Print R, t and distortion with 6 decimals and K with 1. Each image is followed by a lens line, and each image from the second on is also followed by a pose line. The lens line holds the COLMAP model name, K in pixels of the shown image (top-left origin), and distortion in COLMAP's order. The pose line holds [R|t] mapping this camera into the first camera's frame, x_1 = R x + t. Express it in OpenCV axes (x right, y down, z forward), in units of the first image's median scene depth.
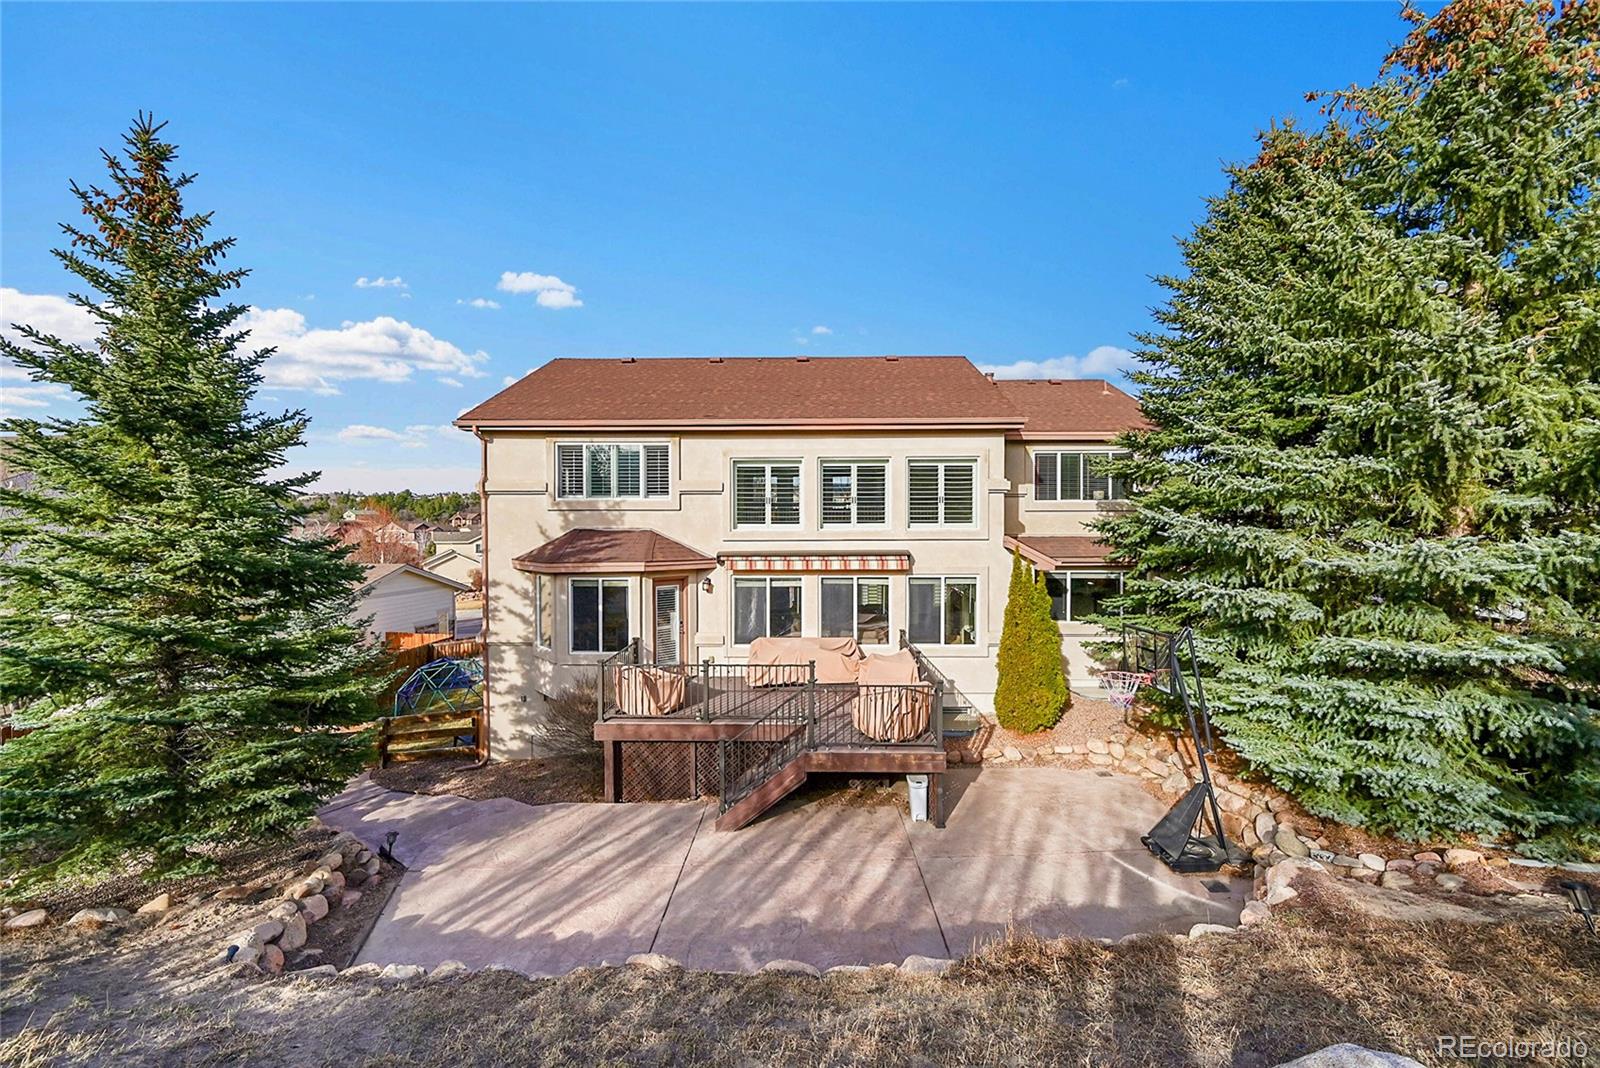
lens RADIAL K [[627.7, 0, 806.9], [0, 627.7, 536.2], [0, 0, 1]] dist [-0.001130, 0.000032]
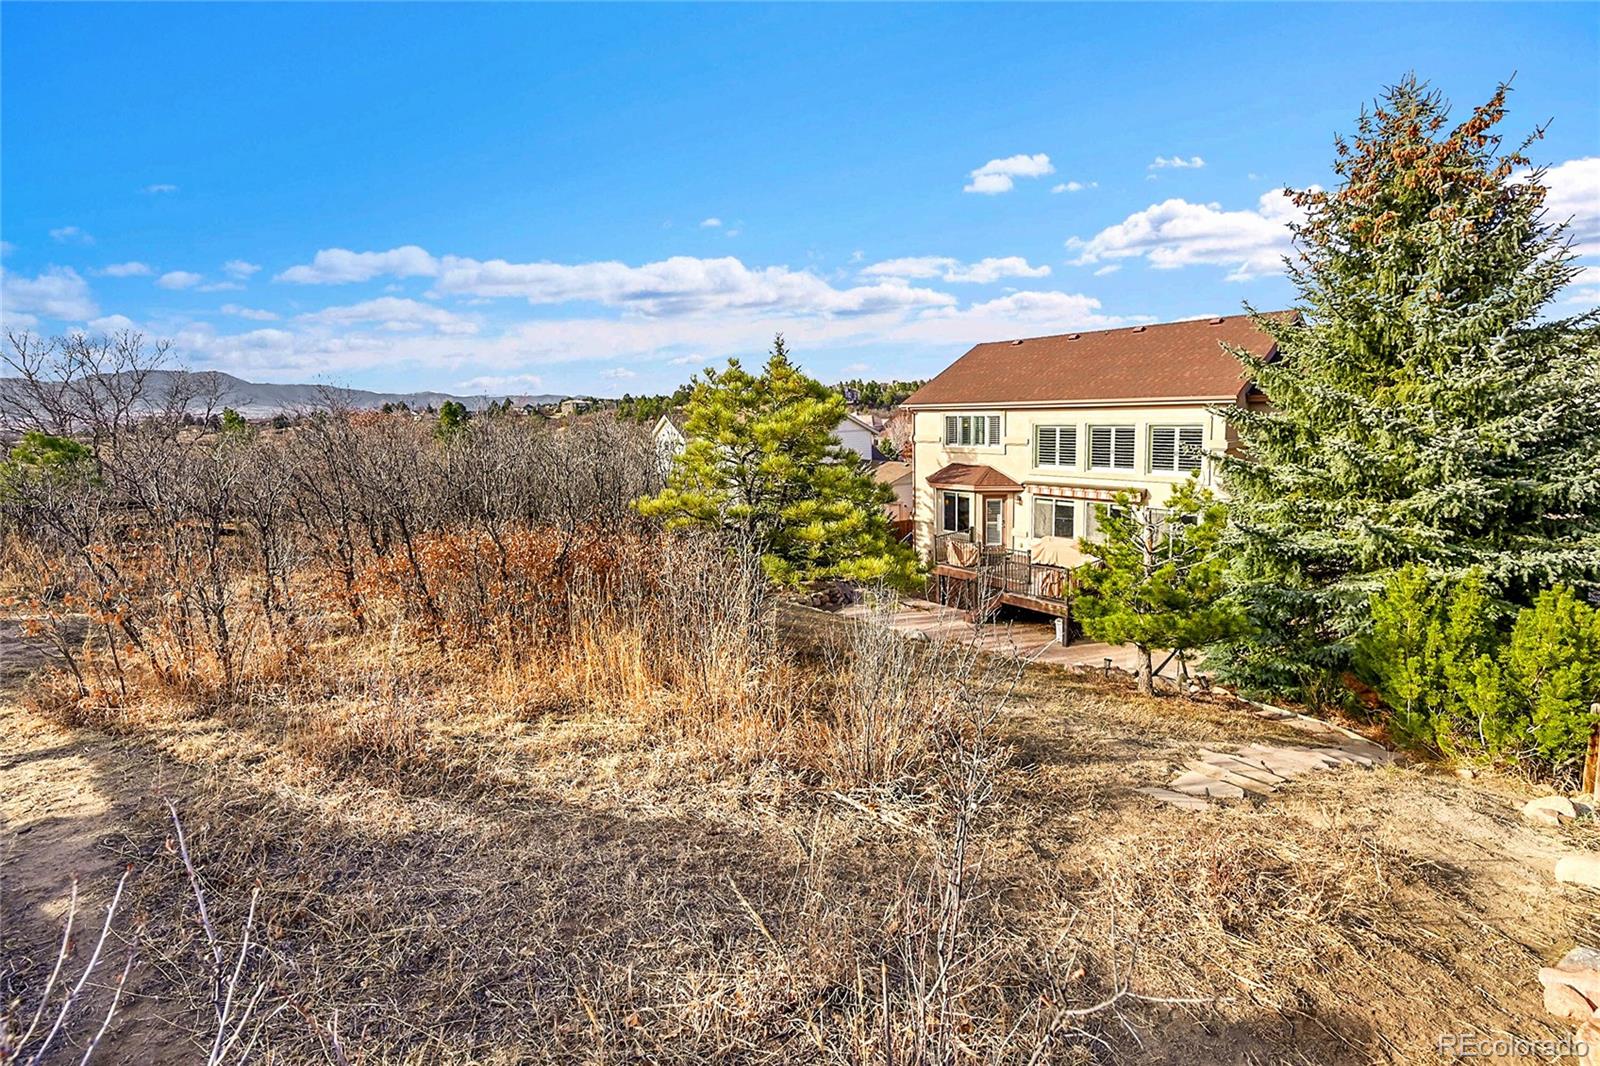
lens RADIAL K [[627.7, 0, 806.9], [0, 627.7, 535.2], [0, 0, 1]] dist [-0.001130, 0.000032]
pose [[0.662175, 0.130869, -0.737833, 0.708955], [0.003583, 0.984068, 0.177759, -0.128730], [0.749340, -0.120351, 0.651156, -0.508454]]
